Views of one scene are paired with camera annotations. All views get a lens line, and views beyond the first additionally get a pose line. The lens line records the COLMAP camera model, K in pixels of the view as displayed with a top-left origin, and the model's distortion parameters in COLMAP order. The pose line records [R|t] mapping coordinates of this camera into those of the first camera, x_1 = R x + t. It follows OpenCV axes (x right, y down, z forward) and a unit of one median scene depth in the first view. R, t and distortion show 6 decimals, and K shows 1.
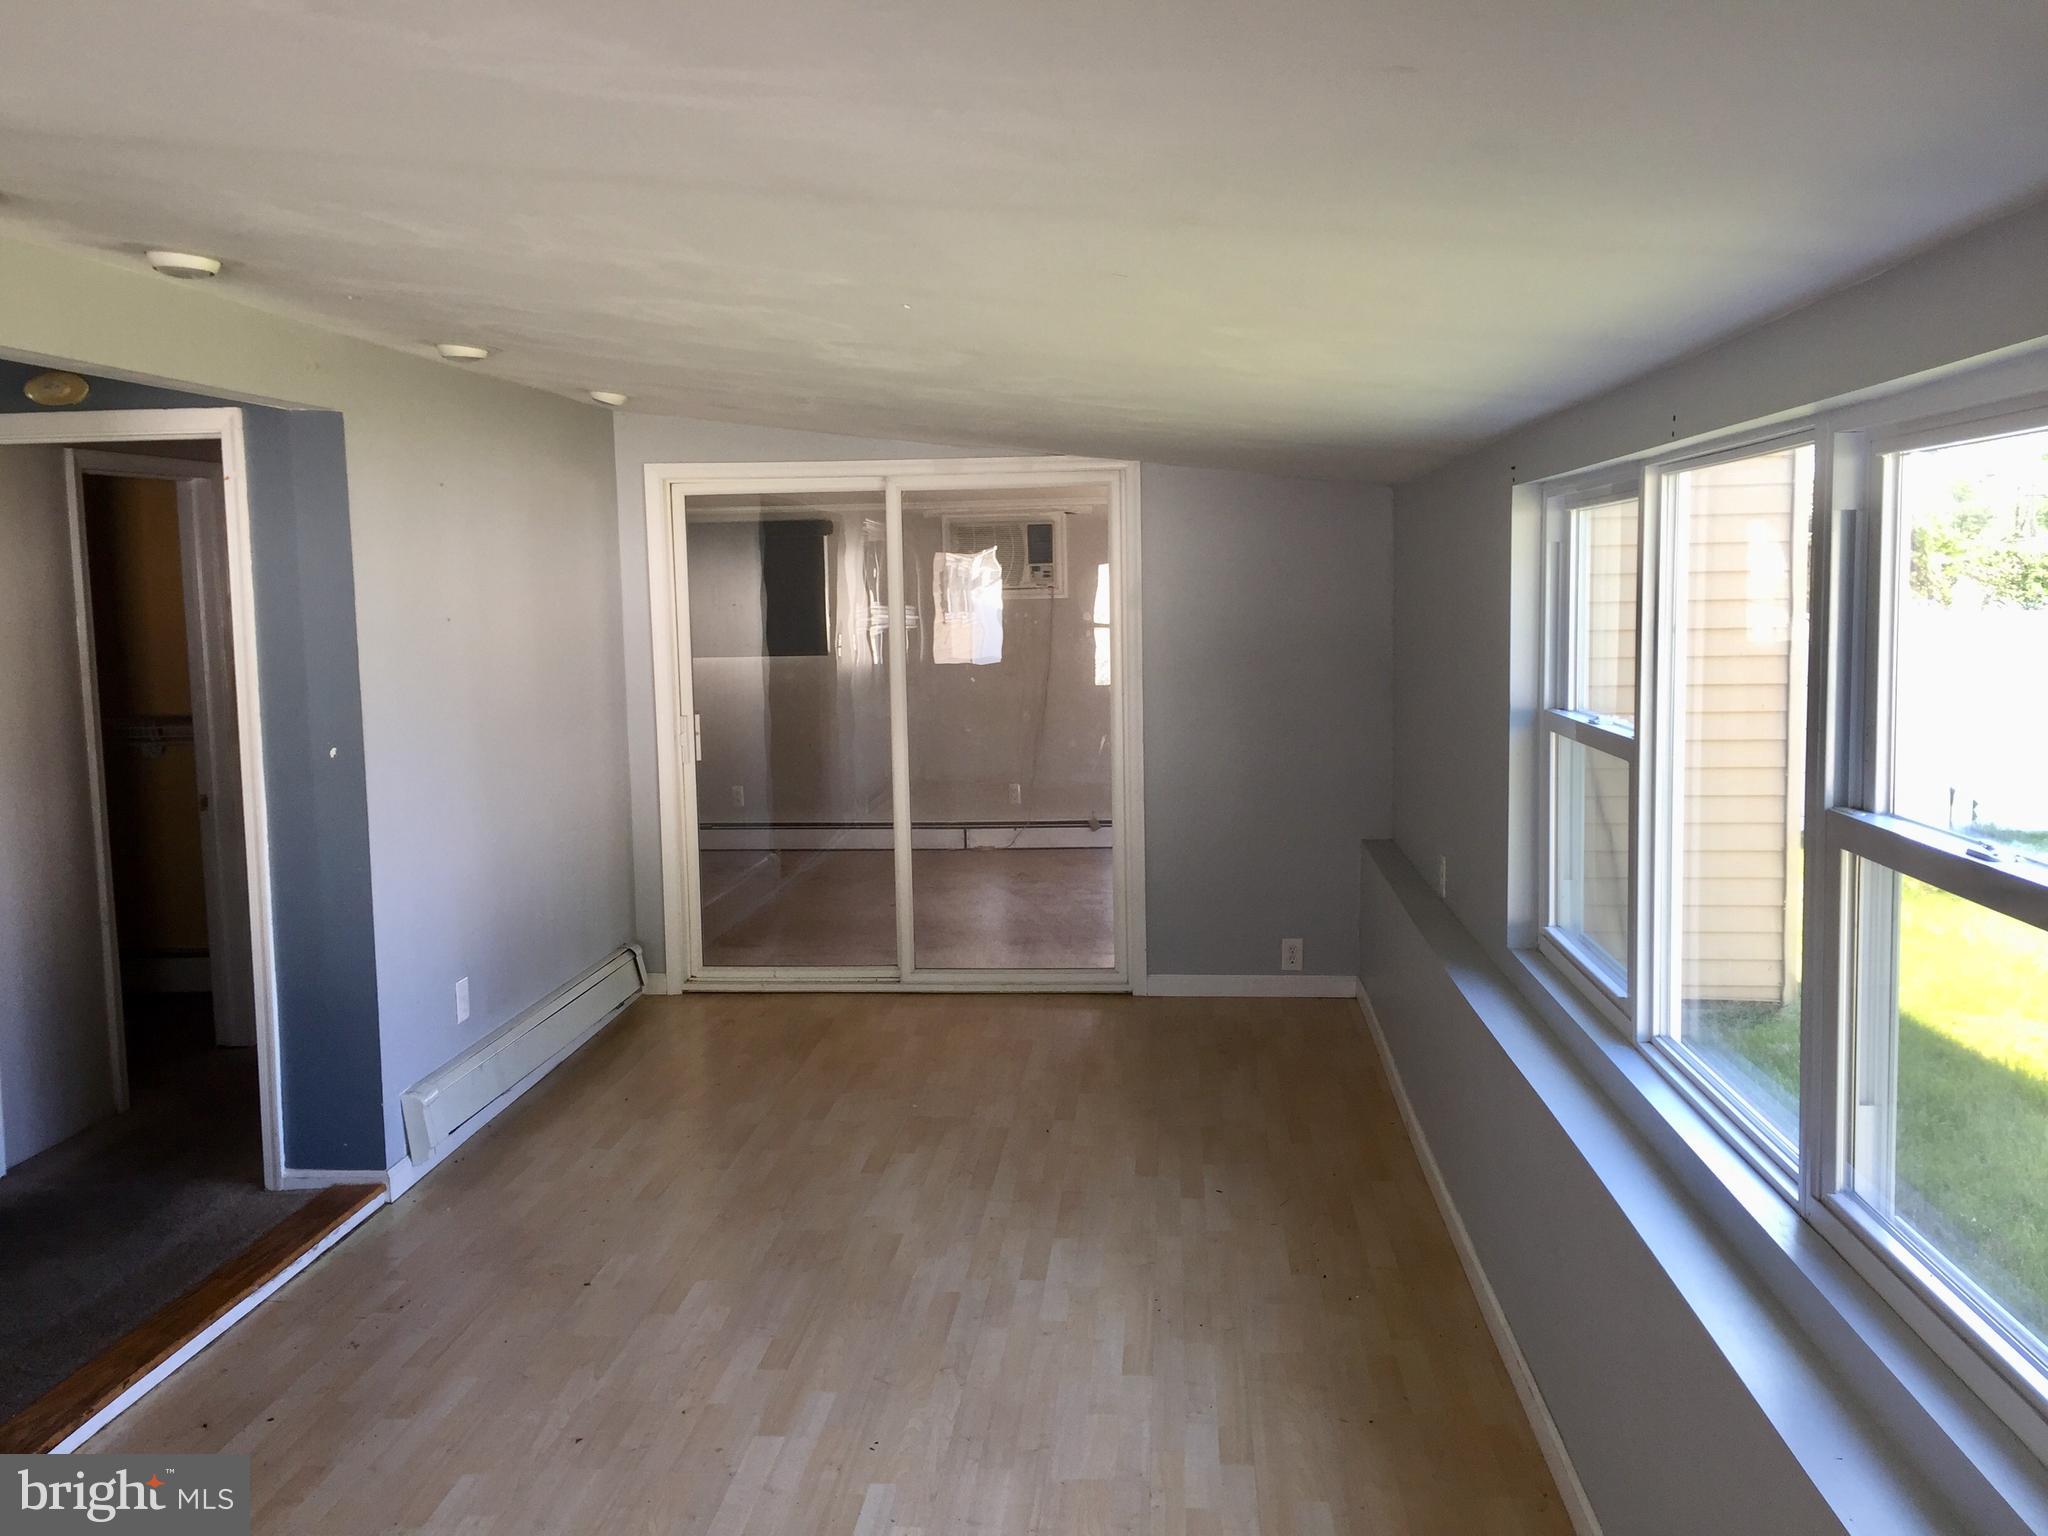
lens RADIAL K [[1751.0, 0, 1020.5], [0, 1751.0, 770.9], [0, 0, 1]] dist [0.096063, -0.133644]
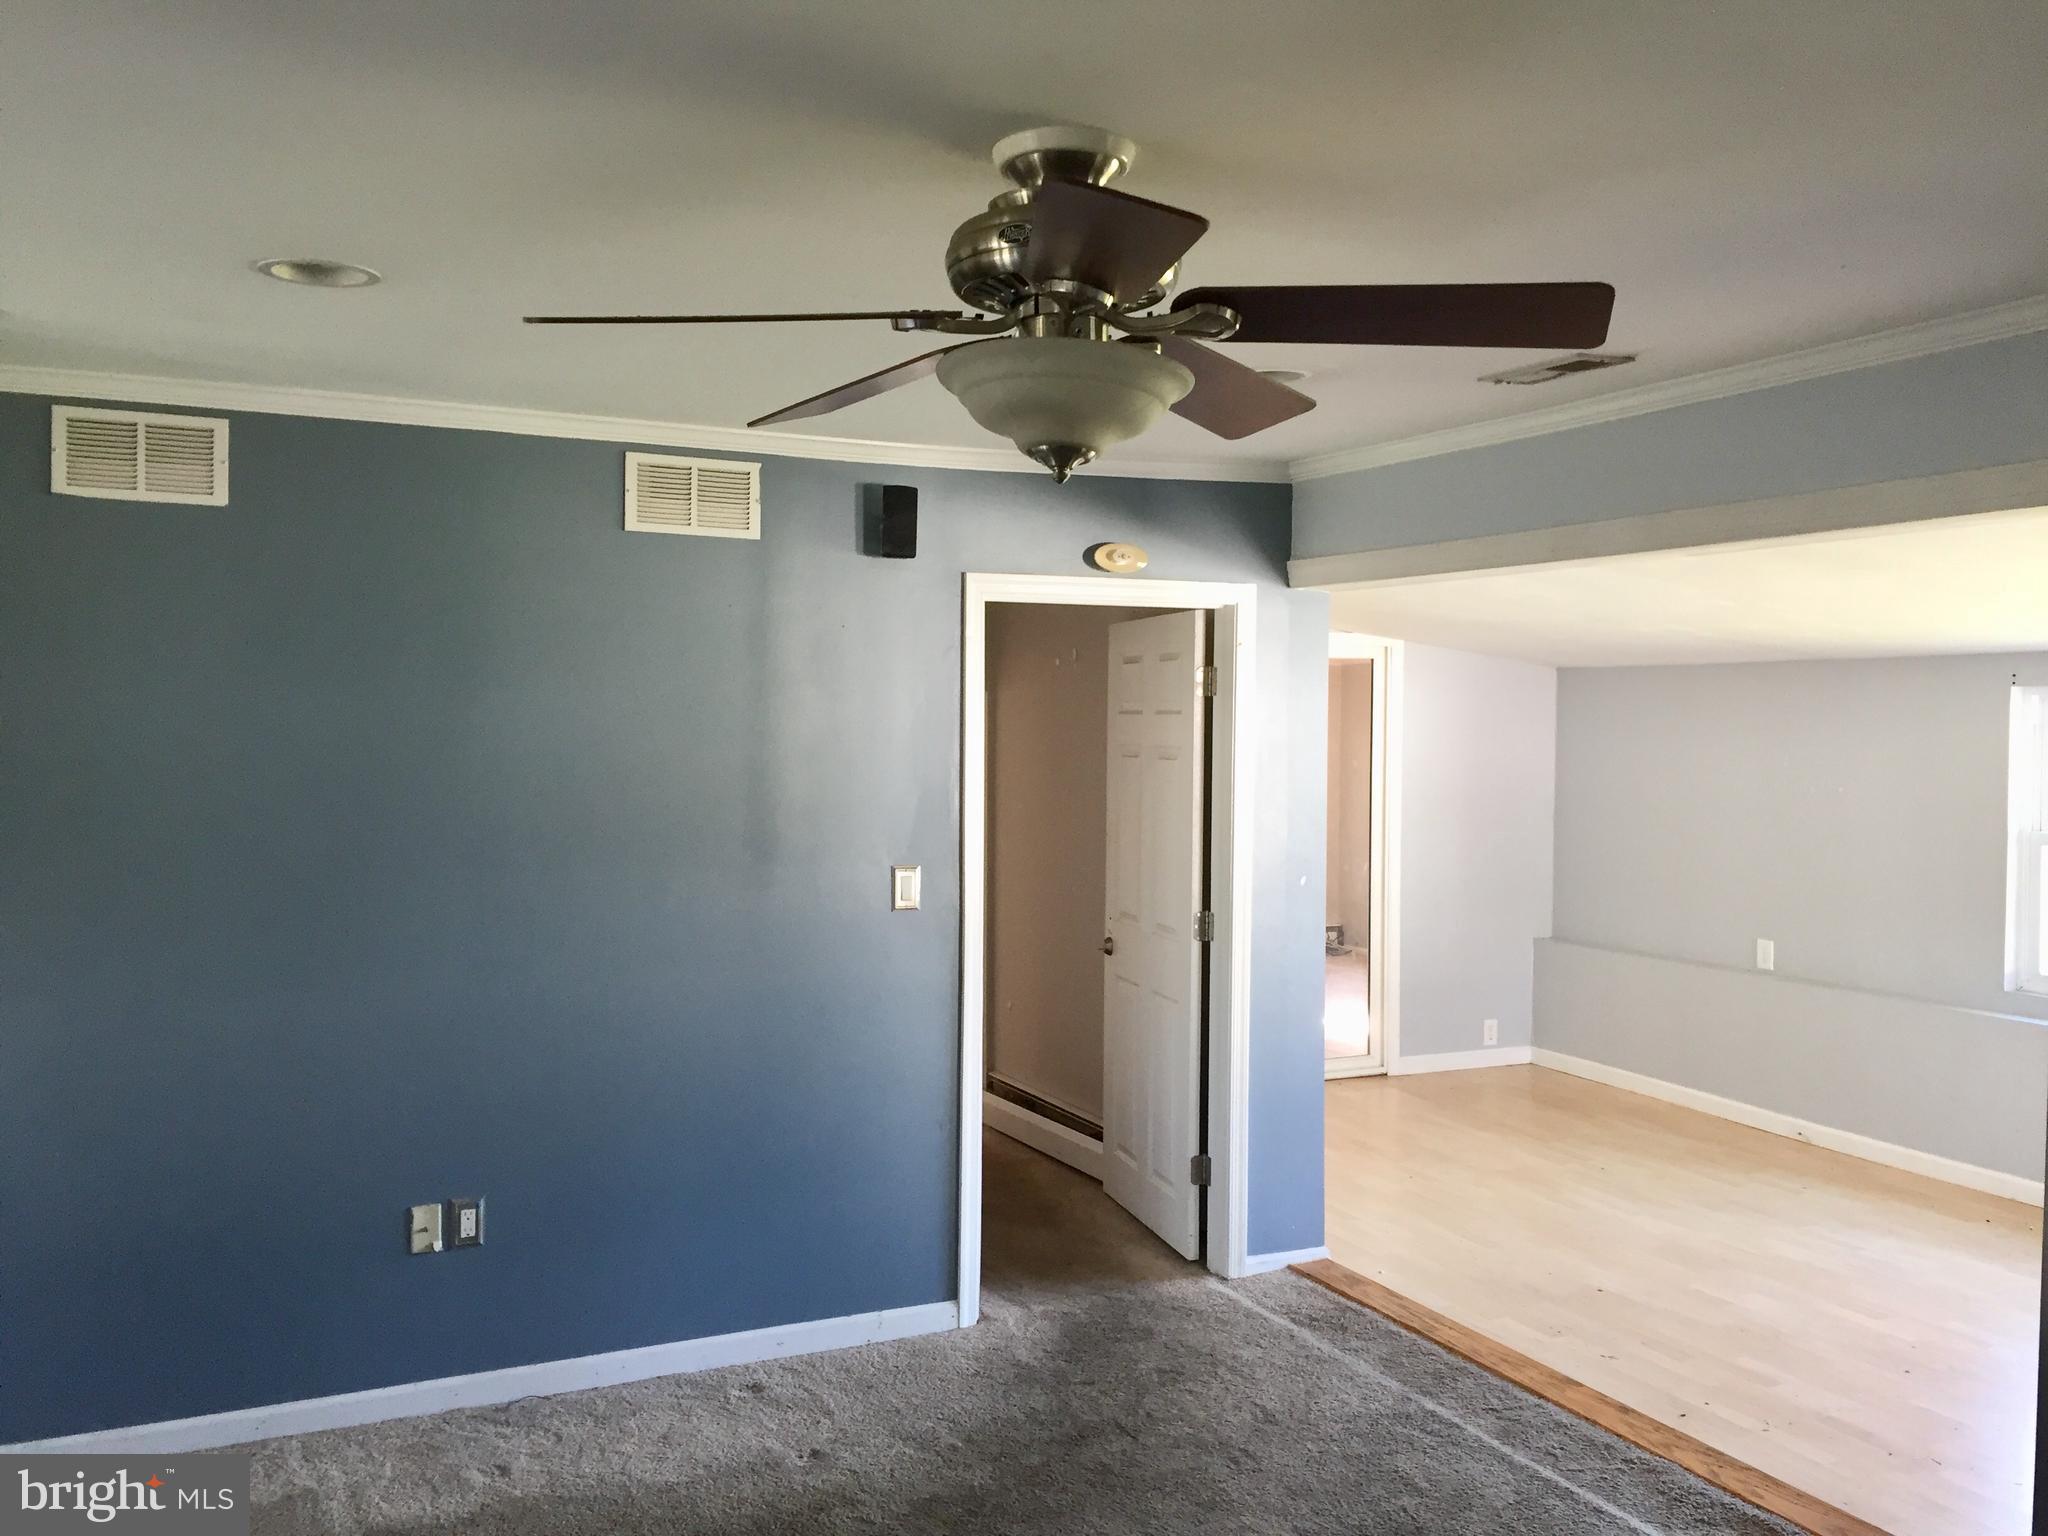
lens RADIAL K [[1751.0, 0, 1020.5], [0, 1751.0, 770.9], [0, 0, 1]] dist [0.096063, -0.133644]
pose [[0.863863, 0.007360, 0.503673, -0.786234], [0.031569, 0.997137, -0.068715, -0.006172], [-0.502737, 0.075260, 0.861157, 0.066452]]
